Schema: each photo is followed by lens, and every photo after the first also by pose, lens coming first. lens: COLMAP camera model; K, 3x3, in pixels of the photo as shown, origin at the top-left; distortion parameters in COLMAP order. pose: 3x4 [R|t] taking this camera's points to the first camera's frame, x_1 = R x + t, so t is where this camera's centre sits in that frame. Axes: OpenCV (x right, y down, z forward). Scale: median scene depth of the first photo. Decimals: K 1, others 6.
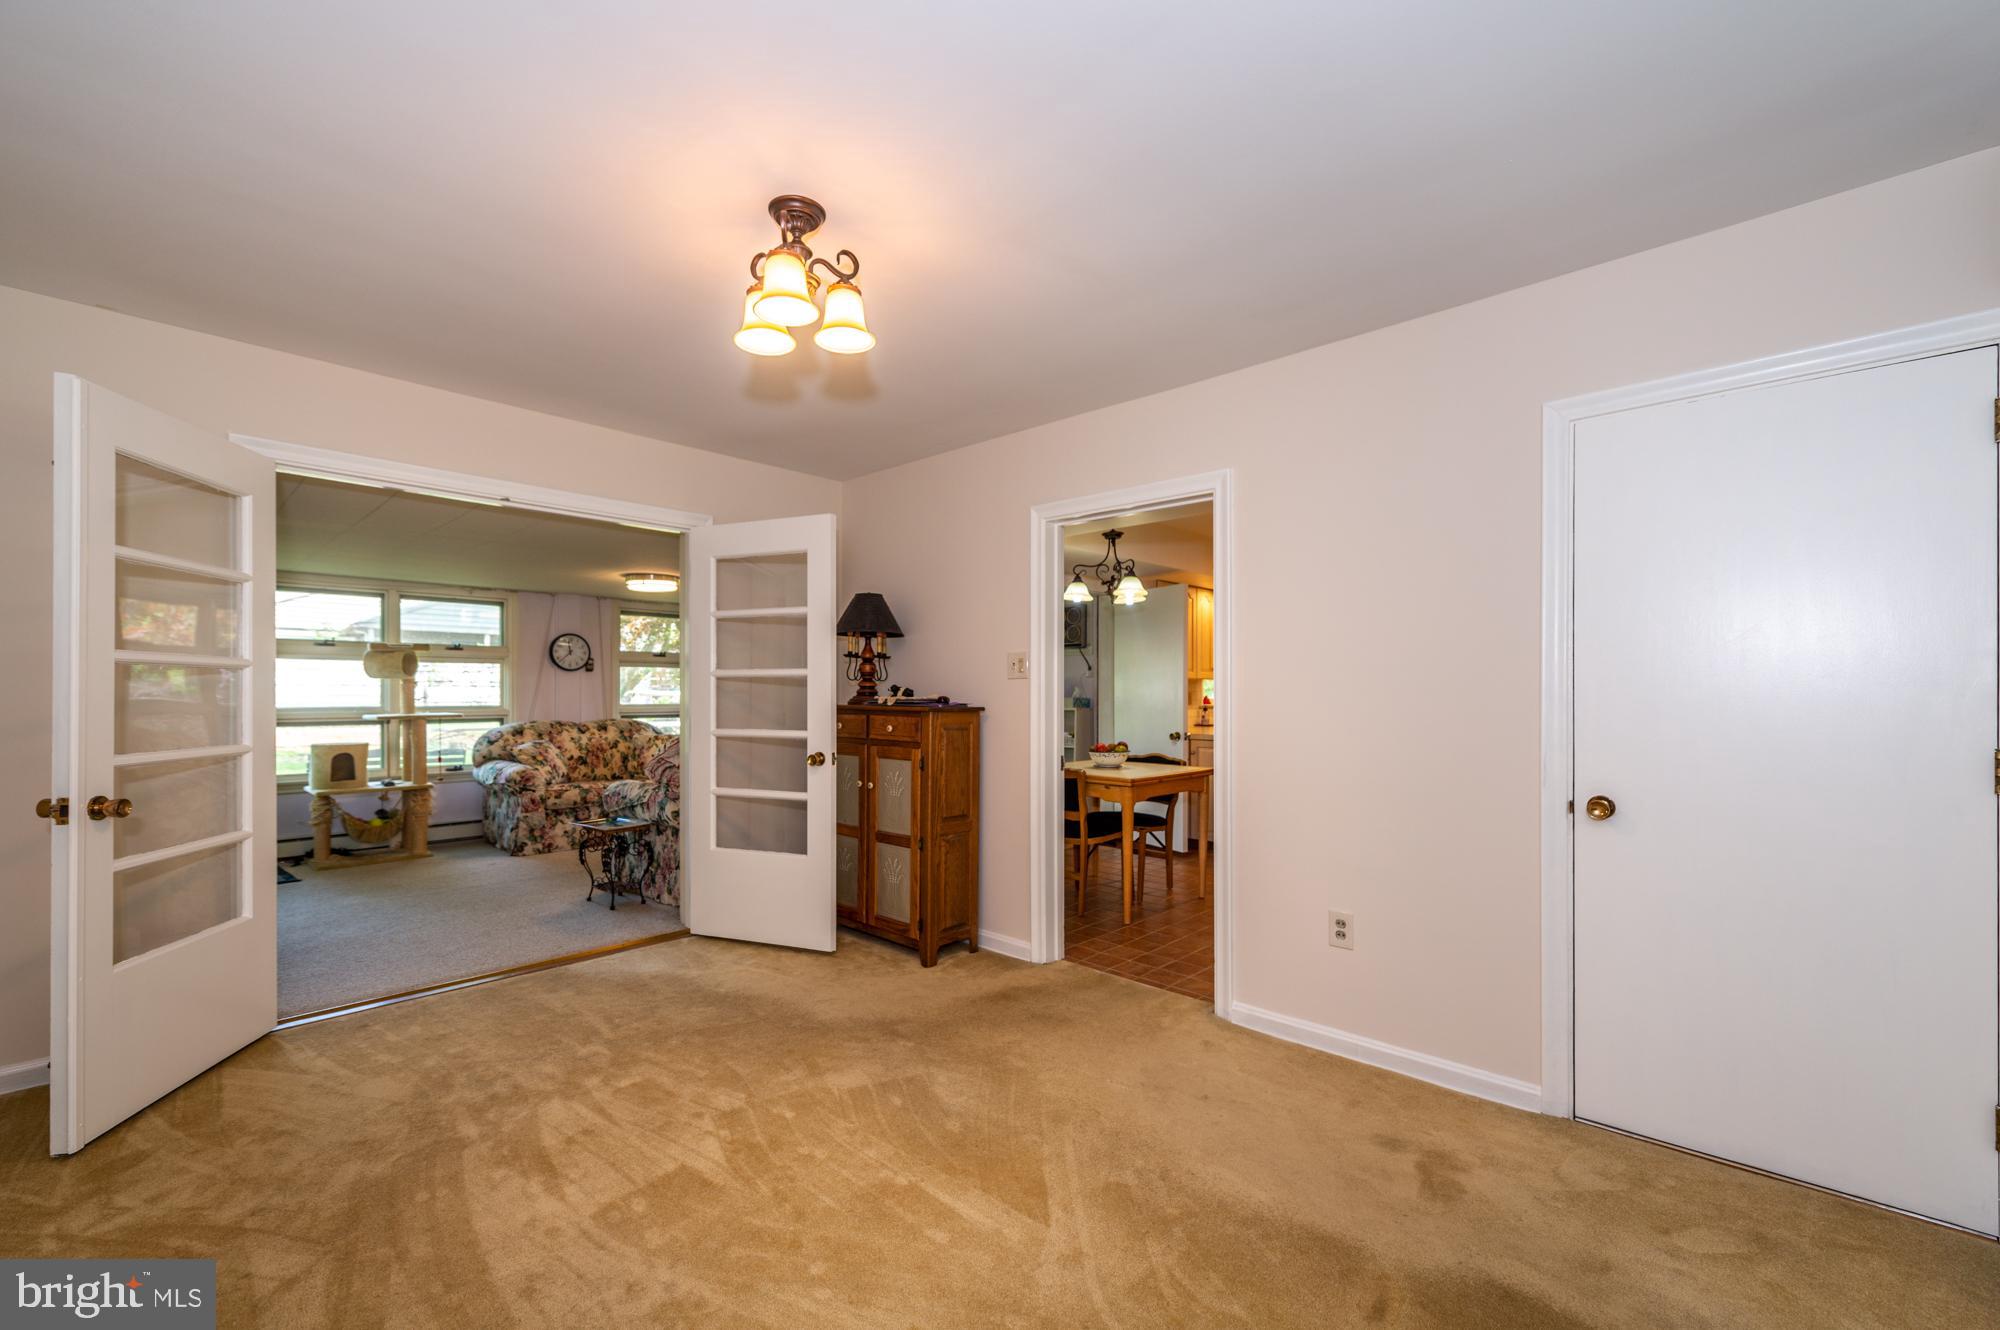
lens RADIAL K [[820.1, 0, 998.2], [0, 820.1, 680.4], [0, 0, 1]] dist [0.003116, -0.001448]
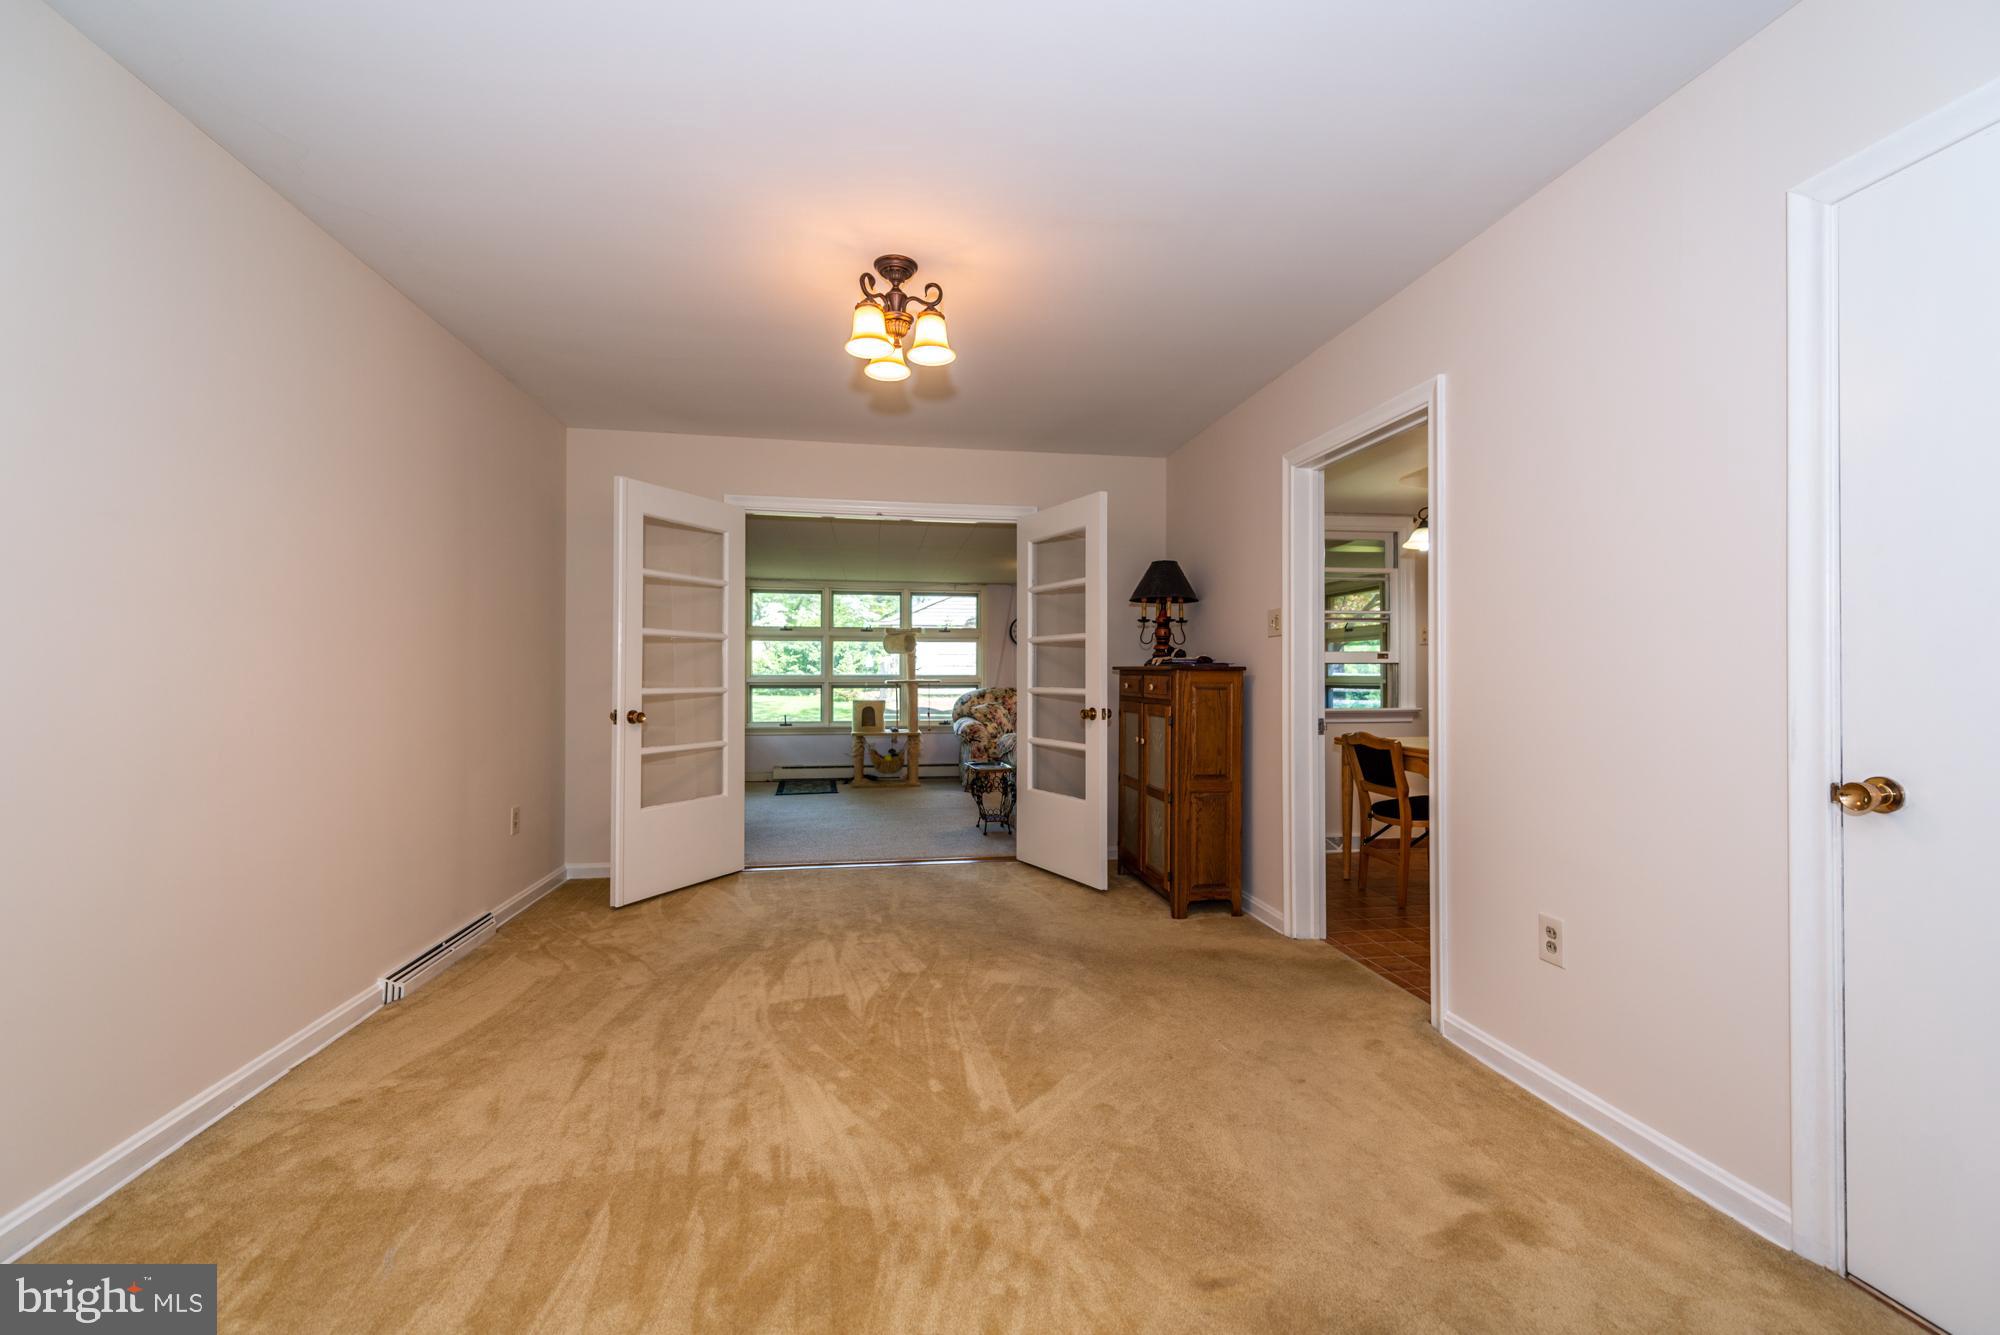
lens RADIAL K [[812.7, 0, 1000.3], [0, 812.7, 652.5], [0, 0, 1]] dist [0.000739, -0.000764]
pose [[0.794617, -0.015470, -0.606914, 0.384077], [0.007769, 0.999853, -0.015313, 0.031592], [0.607062, 0.007452, 0.794620, 0.055650]]
